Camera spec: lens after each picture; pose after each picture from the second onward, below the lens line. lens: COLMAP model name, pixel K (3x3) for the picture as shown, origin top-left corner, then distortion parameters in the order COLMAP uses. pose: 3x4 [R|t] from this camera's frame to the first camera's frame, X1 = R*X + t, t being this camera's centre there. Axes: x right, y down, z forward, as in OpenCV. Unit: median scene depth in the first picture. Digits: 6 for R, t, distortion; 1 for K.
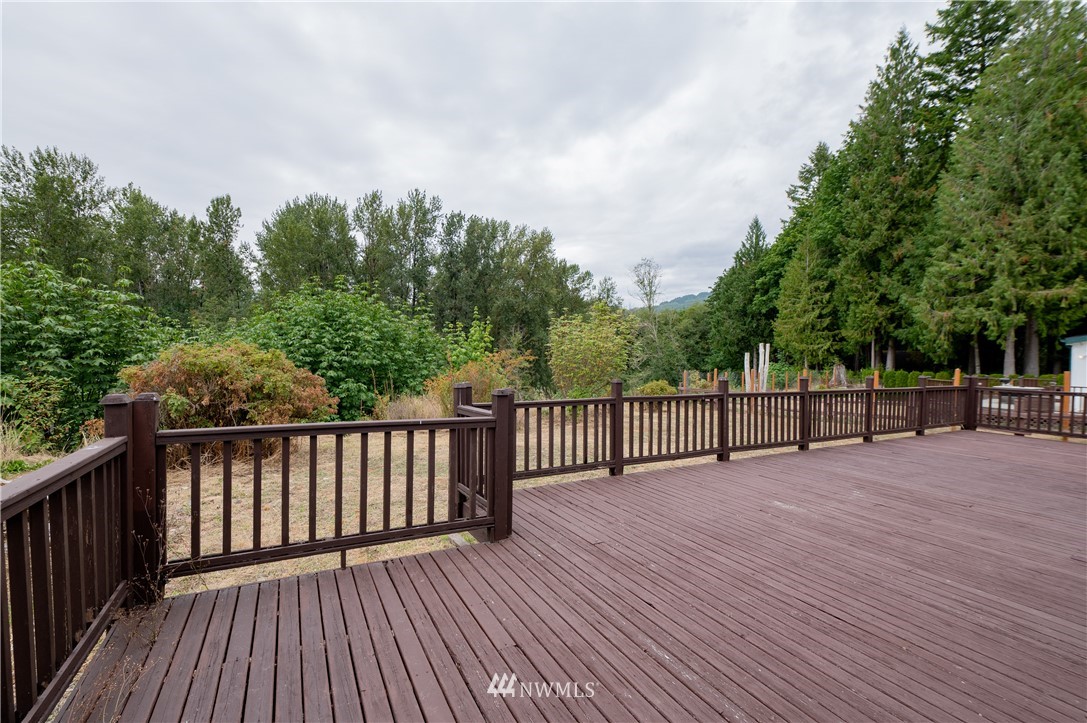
lens RADIAL K [[481.9, 0, 549.1], [0, 481.9, 361.1], [0, 0, 1]] dist [-0.003250, -0.001822]
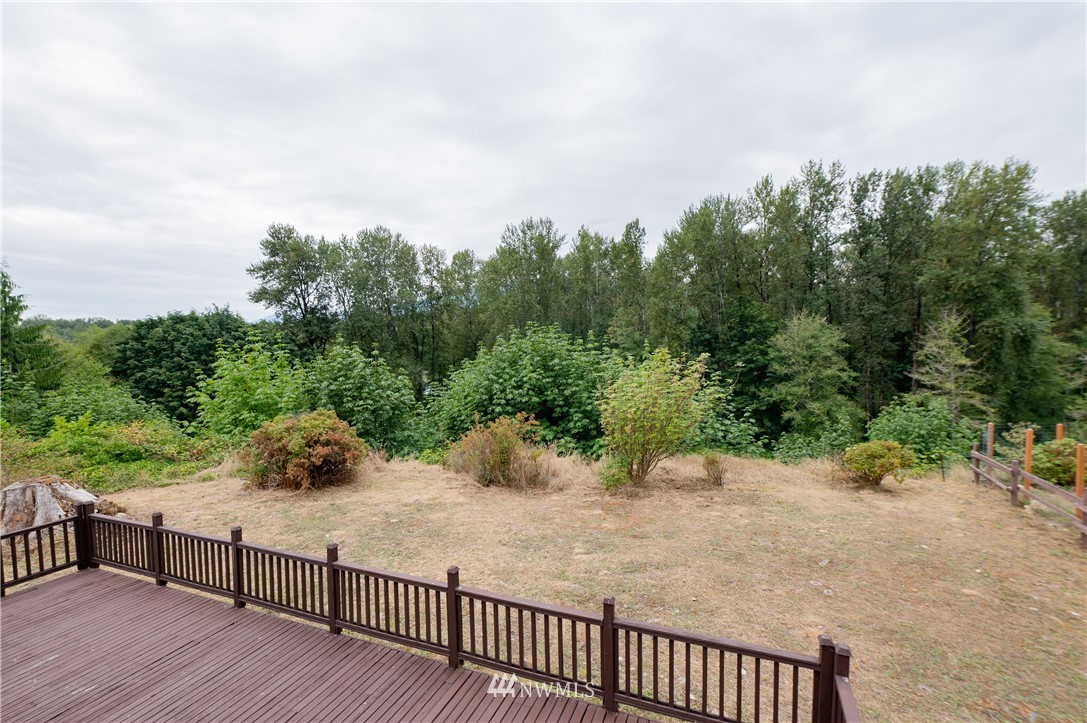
lens RADIAL K [[481.9, 0, 554.7], [0, 481.9, 368.5], [0, 0, 1]] dist [-0.003250, -0.001822]
pose [[0.637182, 0.011109, -0.770633, 0.107616], [0.024541, 0.999097, 0.034694, -0.018496], [0.770322, -0.041019, 0.636334, 0.060484]]
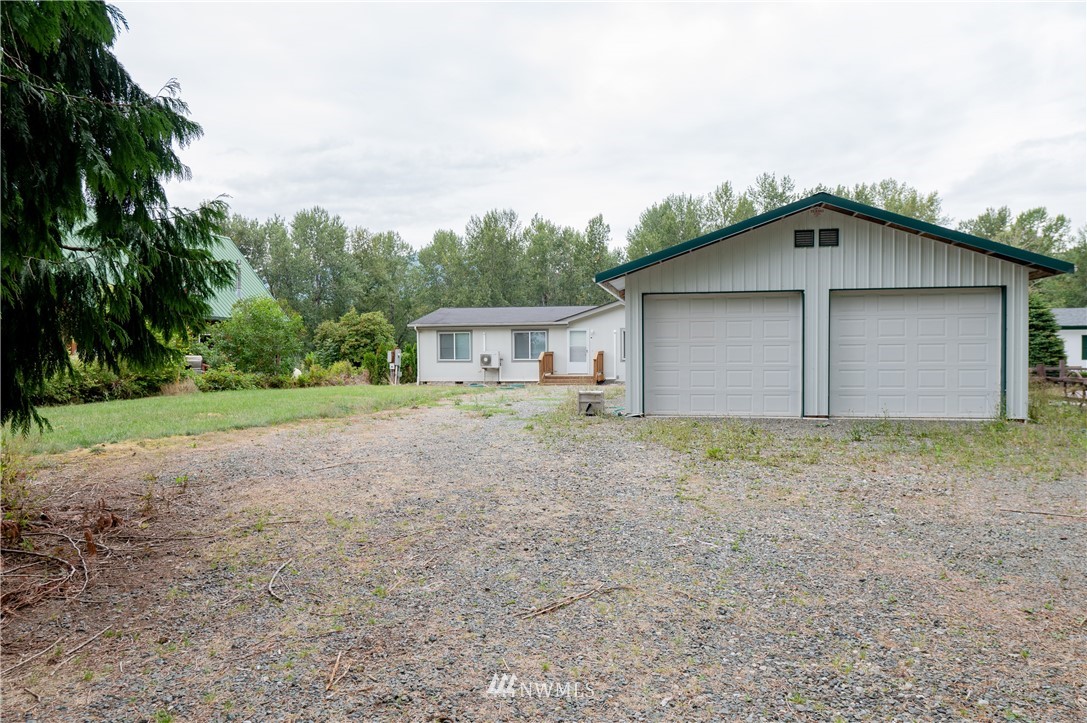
lens RADIAL K [[723.1, 0, 552.4], [0, 723.1, 365.7], [0, 0, 1]] dist [-0.010324, -0.000067]
pose [[0.766301, -0.009934, -0.642405, 0.306149], [0.014890, 0.999886, 0.002300, 0.010570], [0.642309, -0.011328, 0.766362, -0.352420]]
